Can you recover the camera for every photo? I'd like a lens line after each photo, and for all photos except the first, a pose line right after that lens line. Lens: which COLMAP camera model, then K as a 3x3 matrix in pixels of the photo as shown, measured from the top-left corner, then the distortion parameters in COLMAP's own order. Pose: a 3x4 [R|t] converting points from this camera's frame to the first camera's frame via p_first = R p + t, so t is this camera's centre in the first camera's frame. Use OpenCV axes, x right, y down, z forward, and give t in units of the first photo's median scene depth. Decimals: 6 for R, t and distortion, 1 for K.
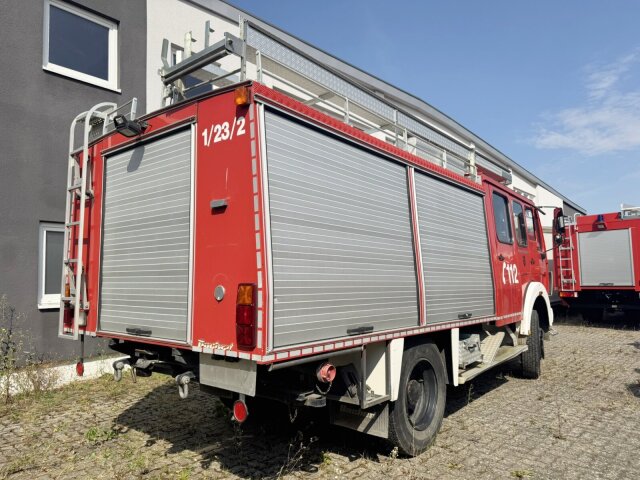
lens RADIAL K [[459.1, 0, 320.0], [0, 459.1, 240.0], [0, 0, 1]] dist [0.060578, -0.060333]
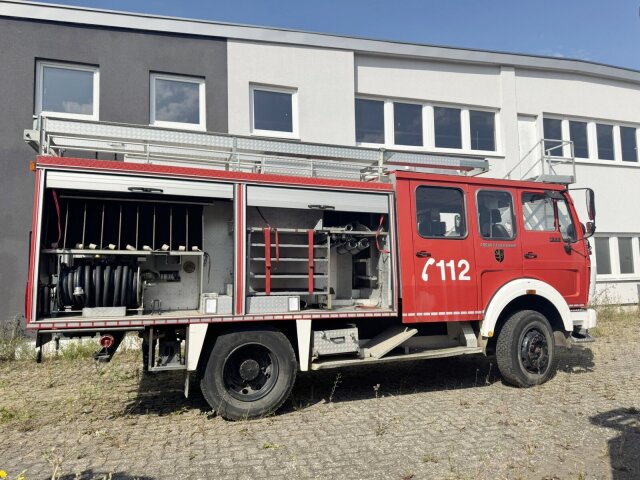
lens RADIAL K [[459.1, 0, 320.0], [0, 459.1, 240.0], [0, 0, 1]] dist [0.060578, -0.060333]
pose [[0.848330, -0.029221, -0.528661, 0.988741], [0.040897, 0.999109, 0.010401, -0.014793], [0.527887, -0.030444, 0.848769, 0.086525]]
